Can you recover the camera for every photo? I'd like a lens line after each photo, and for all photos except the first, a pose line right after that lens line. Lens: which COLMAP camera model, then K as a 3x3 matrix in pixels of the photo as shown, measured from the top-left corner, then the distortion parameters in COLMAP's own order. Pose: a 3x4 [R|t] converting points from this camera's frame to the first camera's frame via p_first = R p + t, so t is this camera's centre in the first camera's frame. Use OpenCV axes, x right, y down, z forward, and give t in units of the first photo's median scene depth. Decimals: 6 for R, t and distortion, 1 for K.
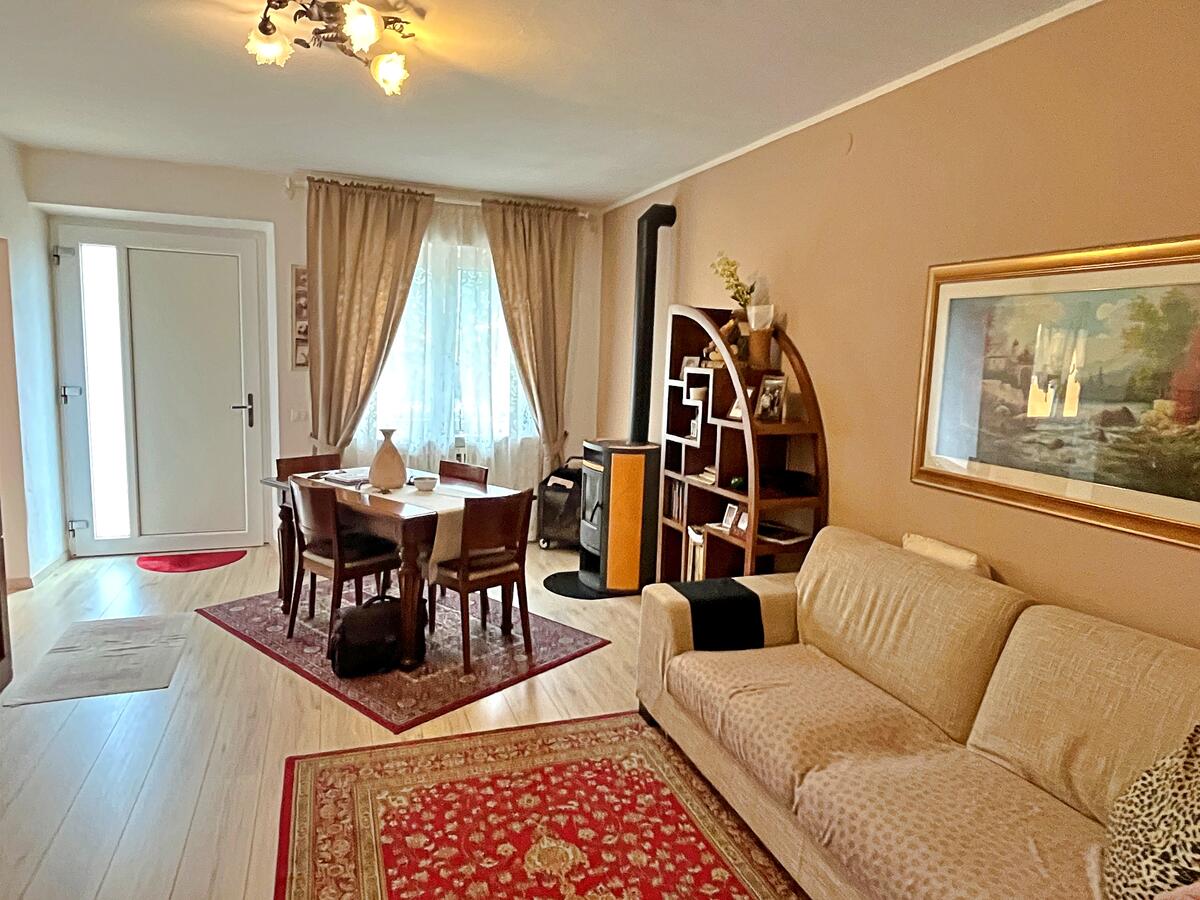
lens RADIAL K [[738.5, 0, 589.7], [0, 738.5, 448.2], [0, 0, 1]] dist [0.002832, -0.001526]
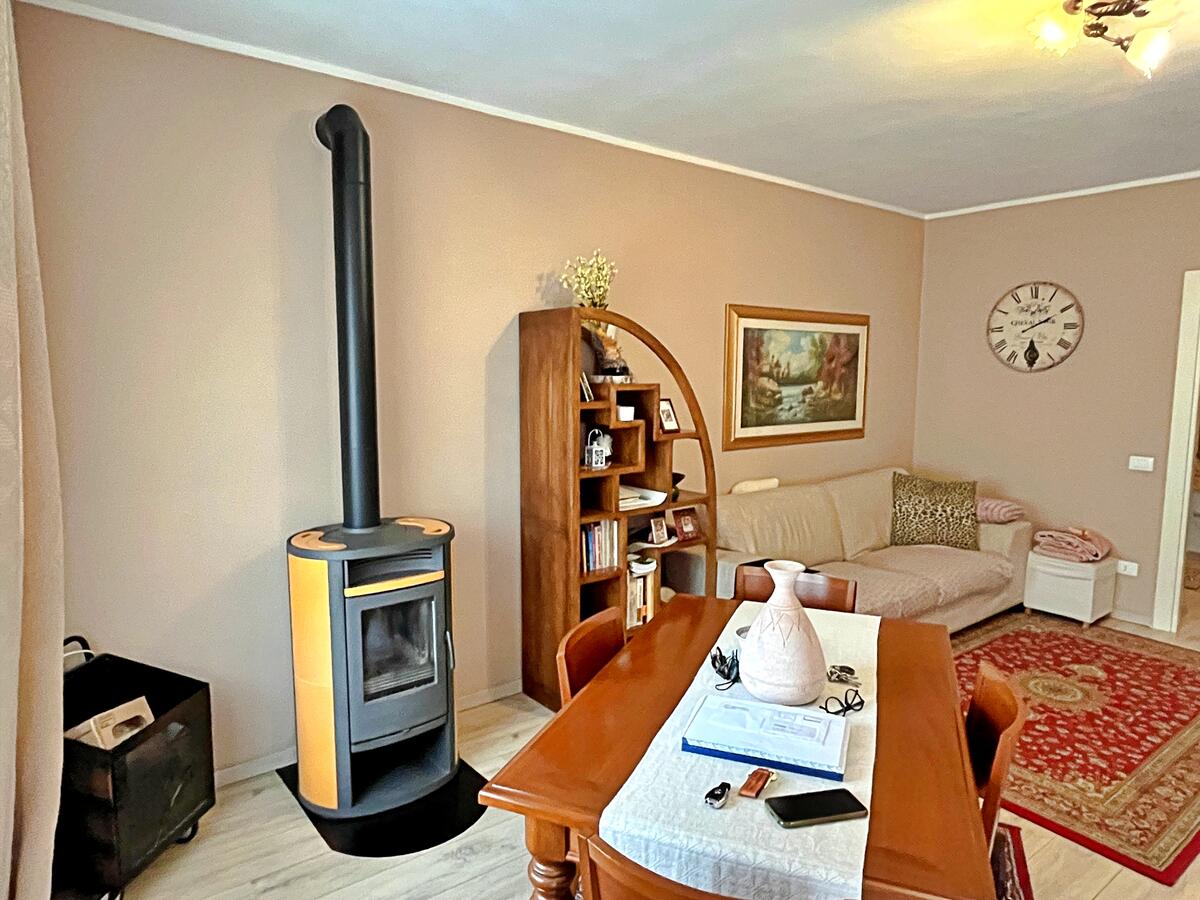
lens RADIAL K [[738.5, 0, 595.8], [0, 738.5, 447.4], [0, 0, 1]] dist [0.002832, -0.001526]
pose [[-0.296206, -0.140287, 0.944765, -0.653375], [0.110213, 0.977527, 0.179706, -0.188824], [-0.948744, 0.157355, -0.274088, 1.235135]]
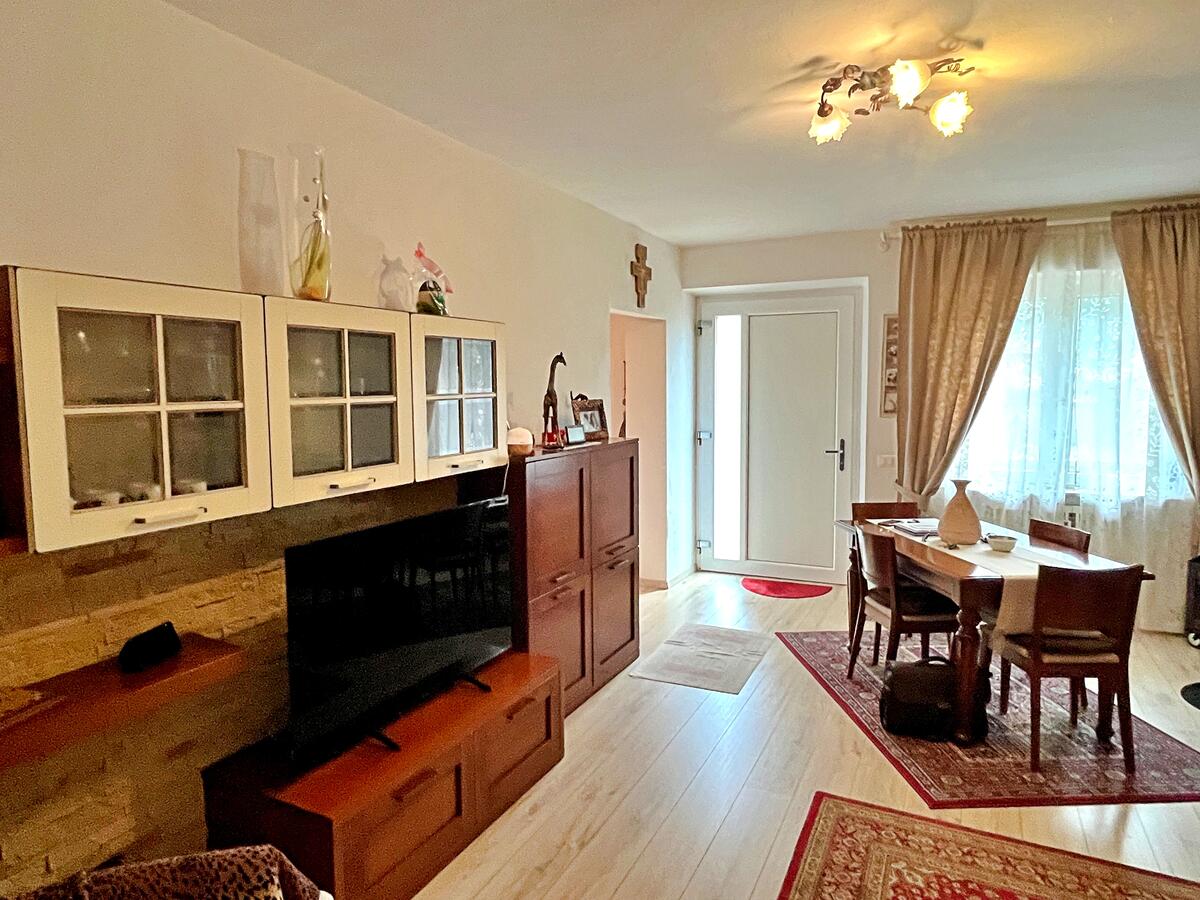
lens RADIAL K [[738.5, 0, 594.9], [0, 738.5, 453.3], [0, 0, 1]] dist [0.002832, -0.001526]
pose [[0.694042, 0.028036, -0.719388, 0.077337], [-0.064289, 0.997663, -0.023143, -0.008550], [0.717058, 0.062311, 0.694223, 0.015953]]
